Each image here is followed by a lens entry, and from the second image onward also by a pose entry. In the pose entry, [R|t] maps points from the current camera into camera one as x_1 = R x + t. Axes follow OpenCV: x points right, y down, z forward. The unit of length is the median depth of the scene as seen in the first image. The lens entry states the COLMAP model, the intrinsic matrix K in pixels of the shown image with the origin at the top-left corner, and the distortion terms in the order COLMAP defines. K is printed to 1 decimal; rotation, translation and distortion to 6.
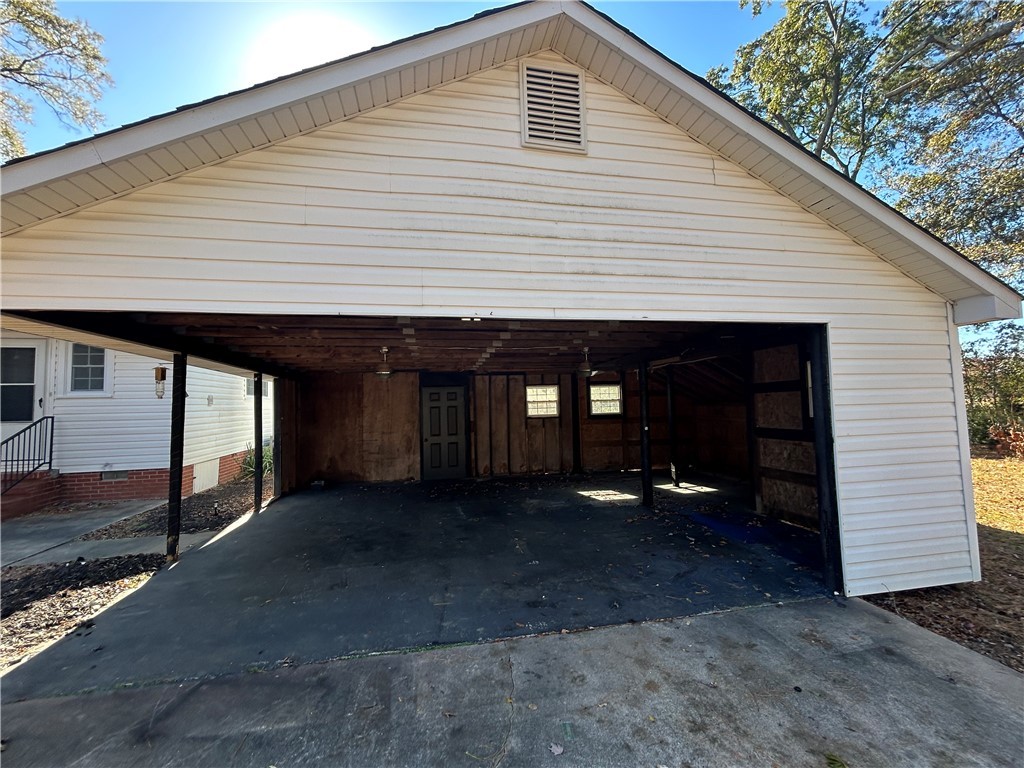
lens RADIAL K [[410.4, 0, 512.0], [0, 410.4, 384.0], [0, 0, 1]] dist [-0.001507, 0.000154]
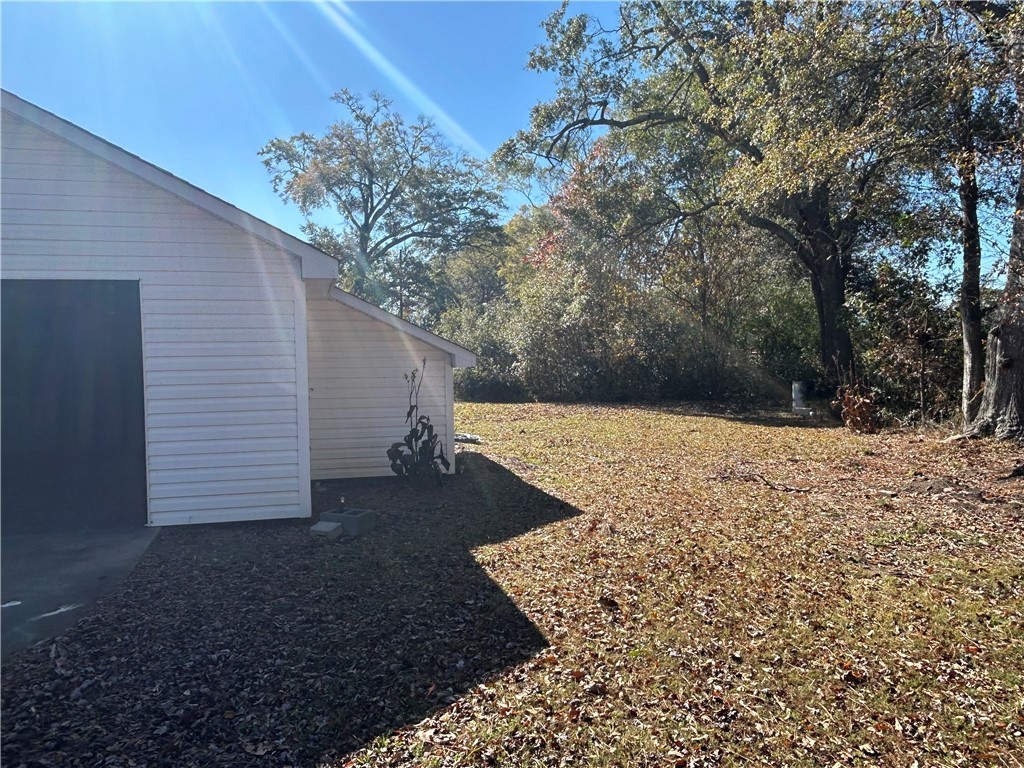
lens RADIAL K [[726.6, 0, 512.0], [0, 726.6, 384.0], [0, 0, 1]] dist [0.024722, -0.001678]
pose [[0.997329, 0.005151, 0.072853, 1.014101], [-0.012022, 0.995483, 0.094179, -0.044452], [-0.072039, -0.094803, 0.992886, -0.627137]]
